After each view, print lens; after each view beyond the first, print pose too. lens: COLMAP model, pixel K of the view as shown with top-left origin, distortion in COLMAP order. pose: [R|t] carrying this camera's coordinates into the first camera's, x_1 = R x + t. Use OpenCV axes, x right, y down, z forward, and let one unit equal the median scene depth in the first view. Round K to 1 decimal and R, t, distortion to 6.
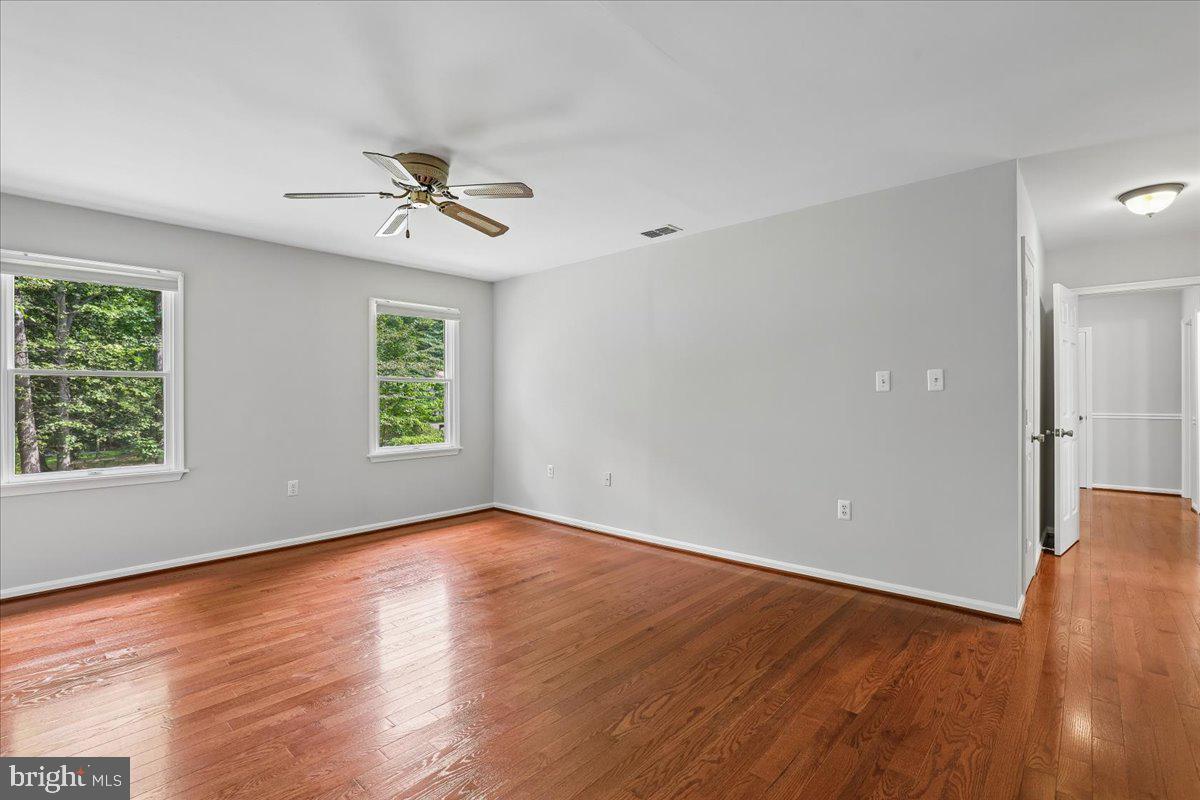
lens RADIAL K [[547.9, 0, 603.2], [0, 547.9, 398.3], [0, 0, 1]] dist [-0.000969, -0.000229]
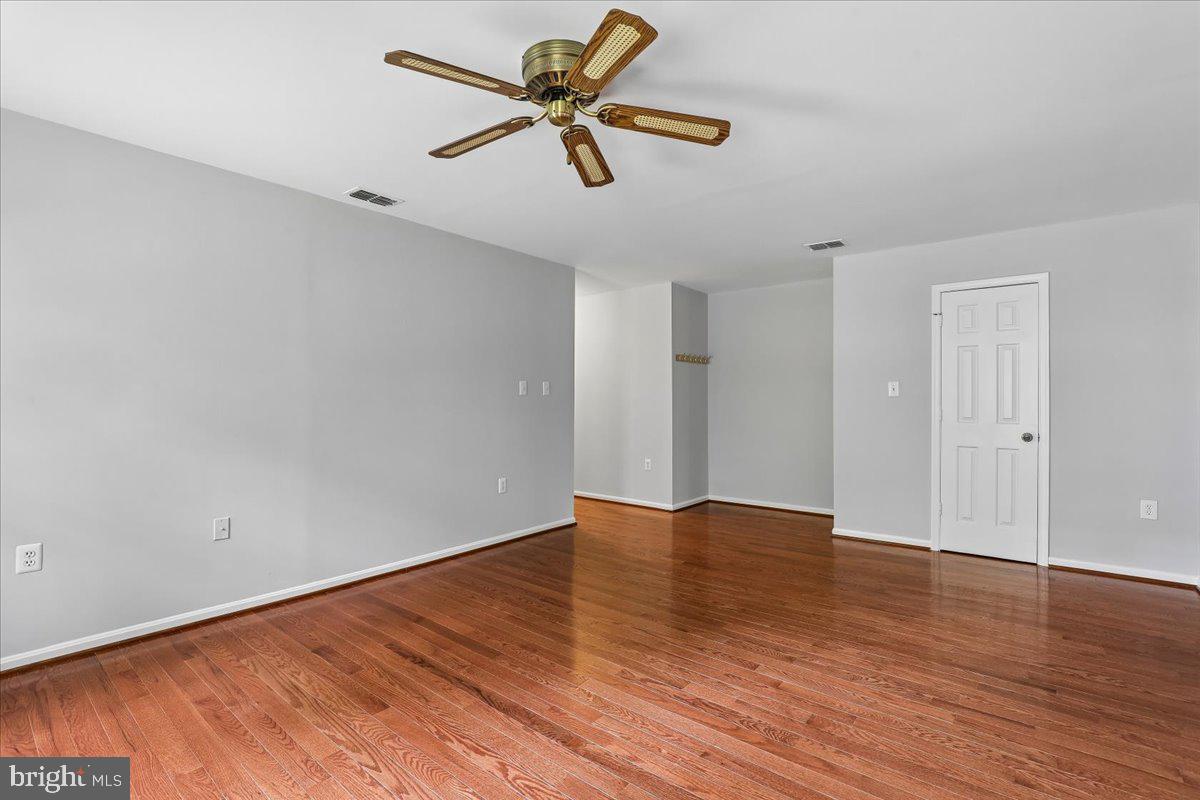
lens RADIAL K [[547.9, 0, 603.2], [0, 547.9, 398.3], [0, 0, 1]] dist [-0.000969, -0.000229]
pose [[-0.052081, 0.007940, 0.998611, -0.819673], [0.000235, 0.999968, -0.007938, 0.005504], [-0.998643, -0.000179, -0.052081, 0.774828]]
